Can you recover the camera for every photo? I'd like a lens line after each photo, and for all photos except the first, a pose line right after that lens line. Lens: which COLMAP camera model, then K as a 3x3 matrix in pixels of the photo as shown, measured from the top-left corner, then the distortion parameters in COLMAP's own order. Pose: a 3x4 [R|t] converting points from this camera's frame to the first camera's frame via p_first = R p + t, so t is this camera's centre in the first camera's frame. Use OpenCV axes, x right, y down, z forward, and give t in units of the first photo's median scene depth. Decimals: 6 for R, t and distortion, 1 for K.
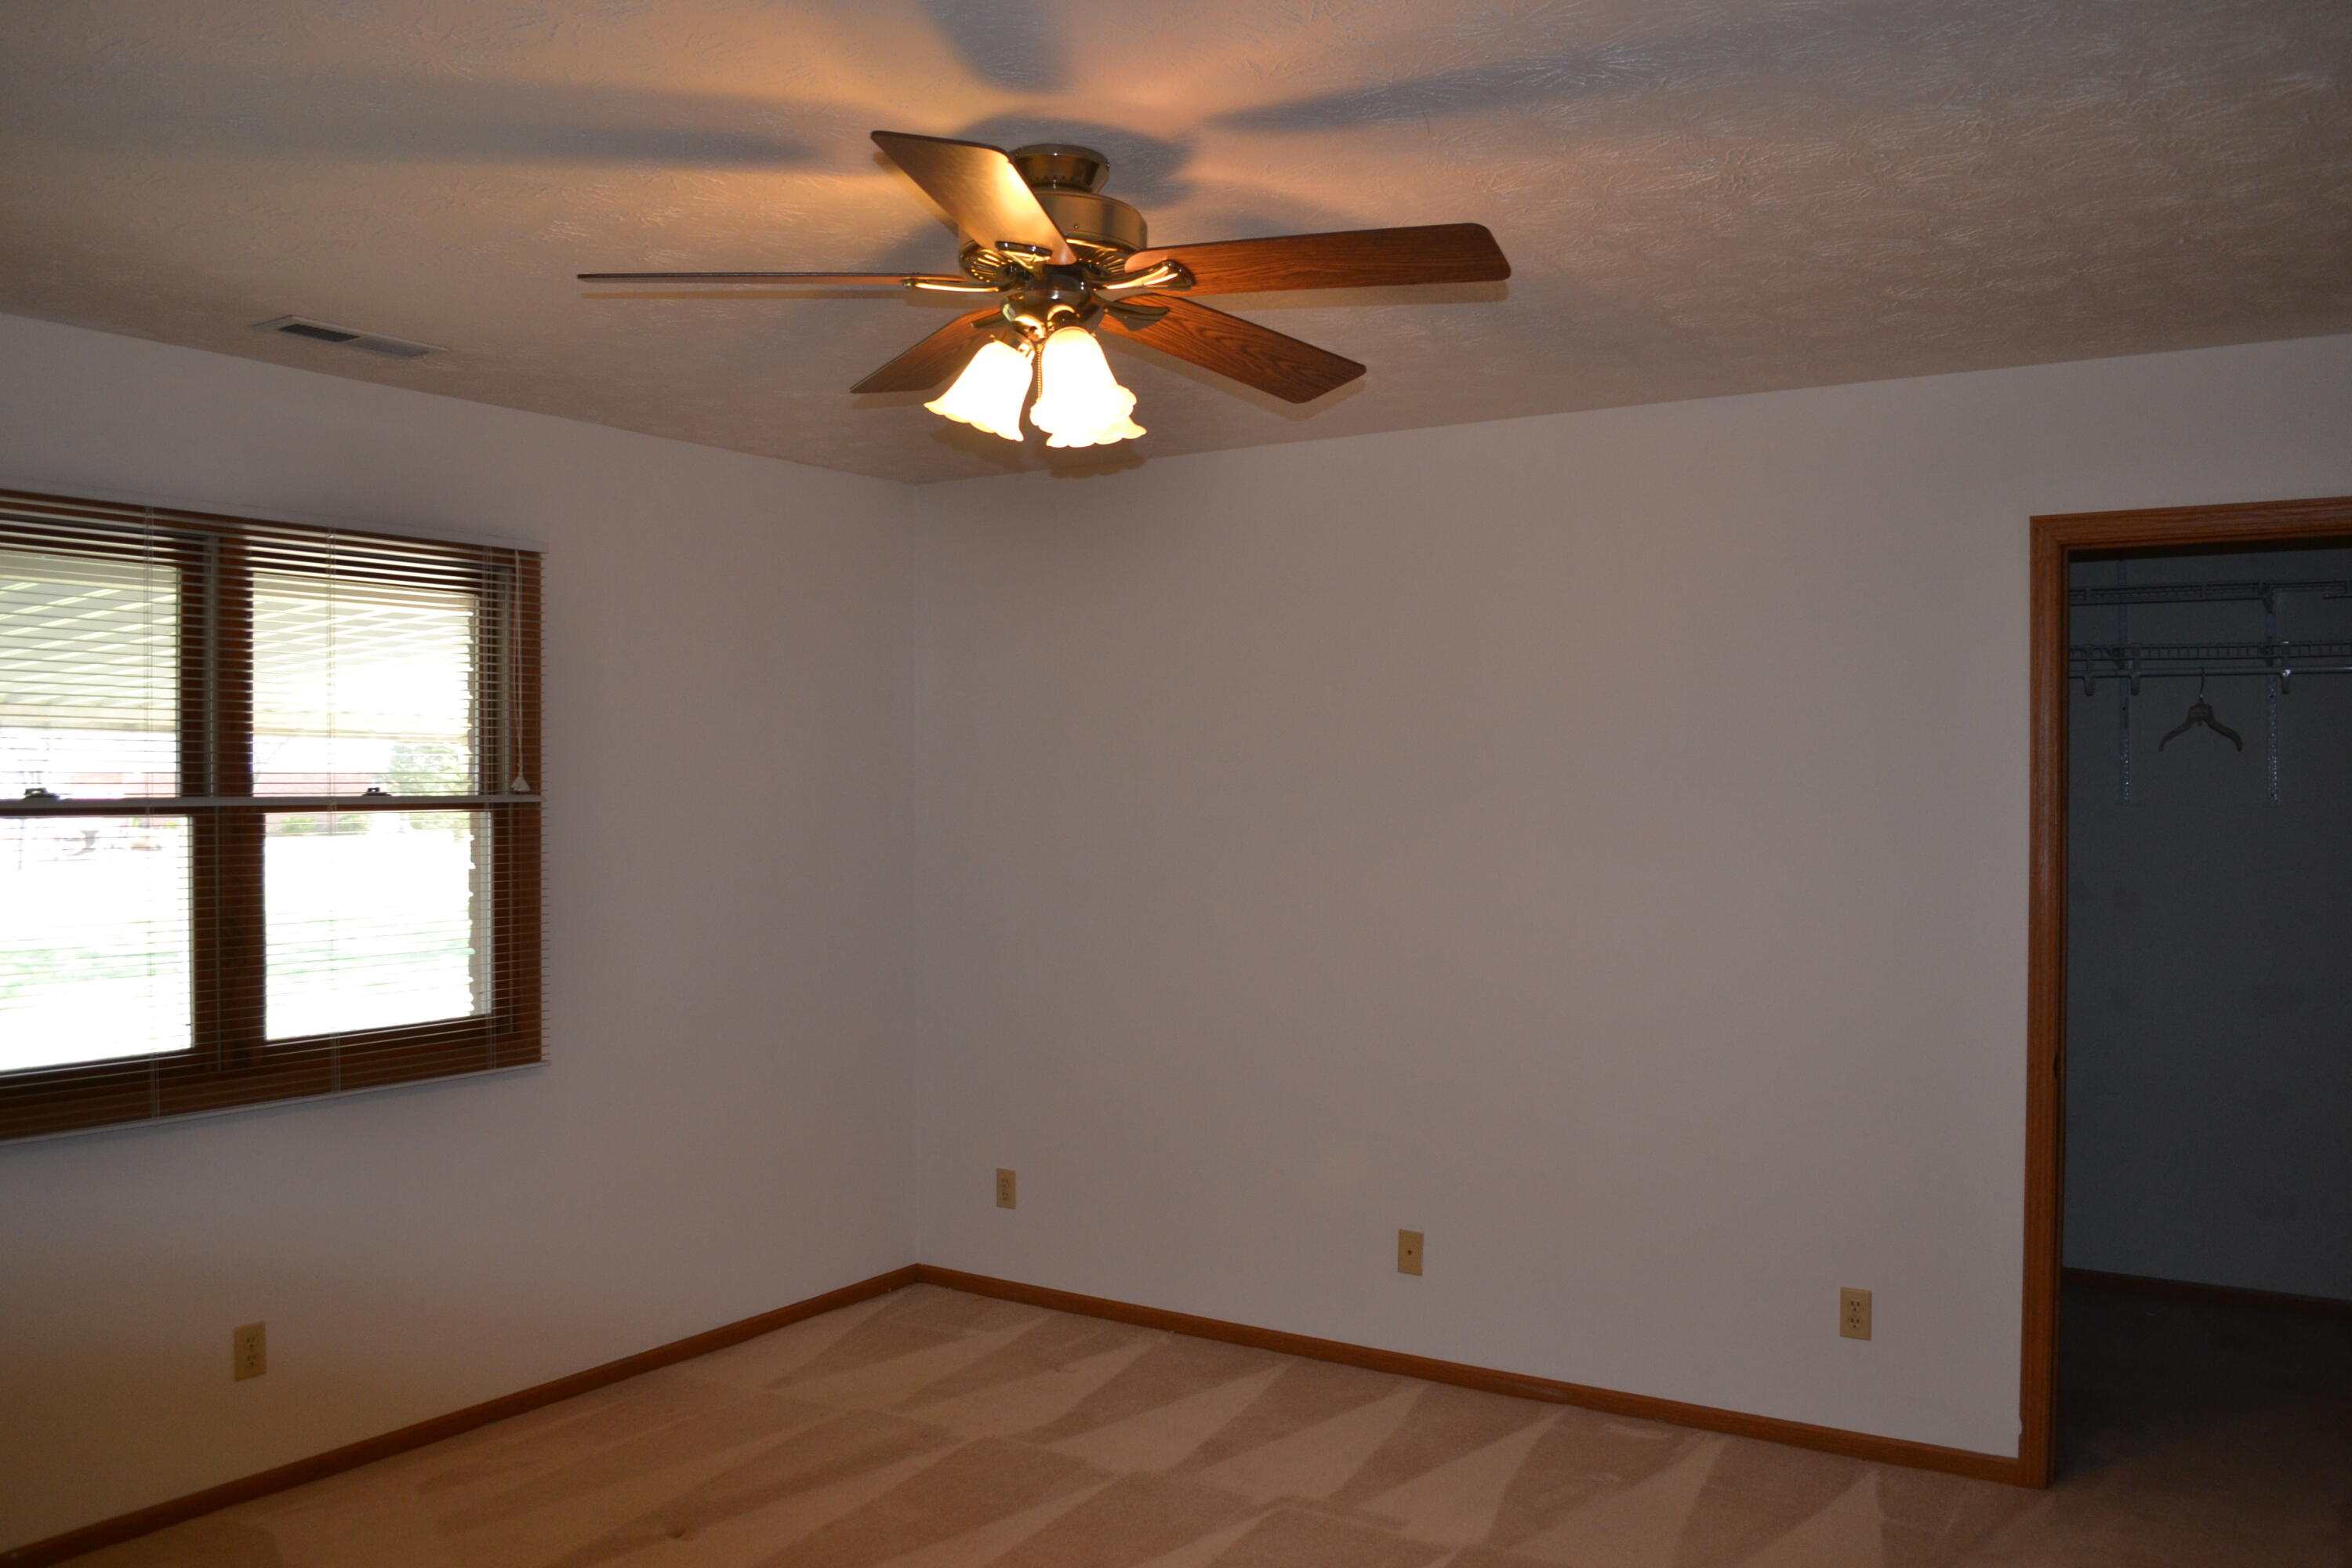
lens RADIAL K [[1886.6, 0, 1162.2], [0, 1886.6, 778.1], [0, 0, 1]] dist [-0.084415, 0.015210]
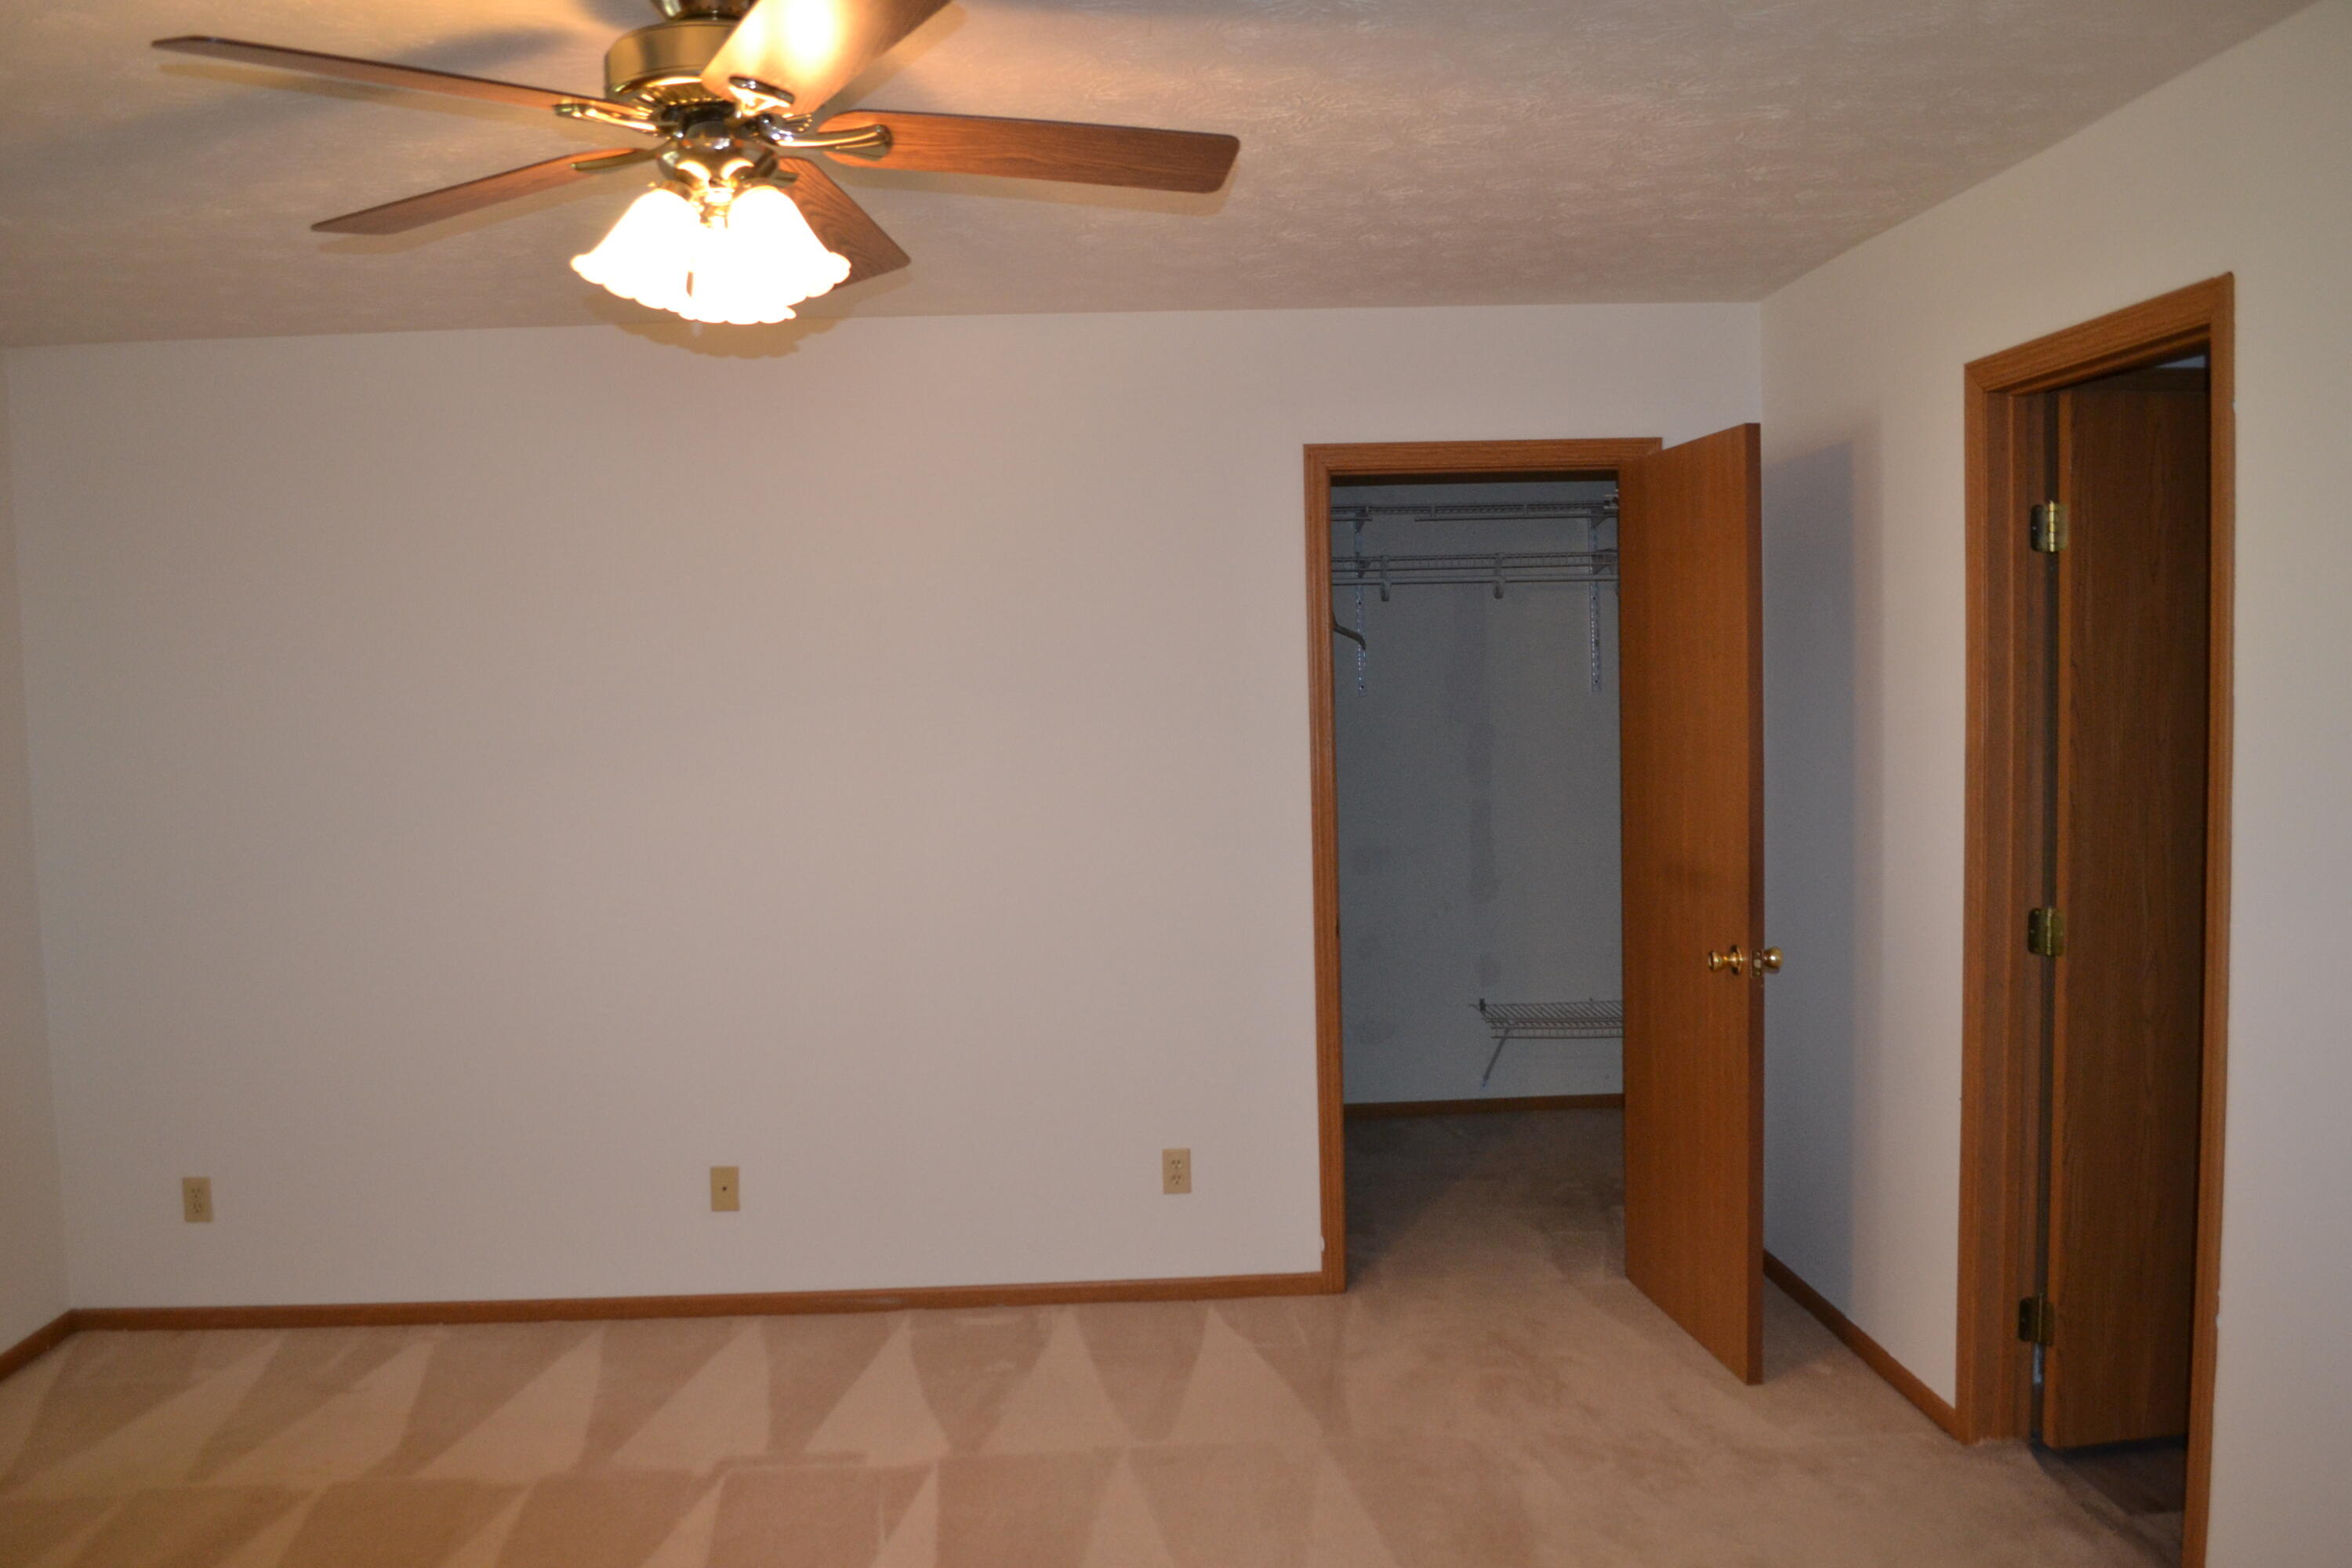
lens RADIAL K [[1886.6, 0, 1169.1], [0, 1886.6, 781.1], [0, 0, 1]] dist [-0.084415, 0.015210]
pose [[0.809753, -0.056629, 0.584031, -0.277260], [0.028298, 0.997943, 0.057528, -0.004899], [-0.586088, -0.030056, 0.809690, 0.115976]]
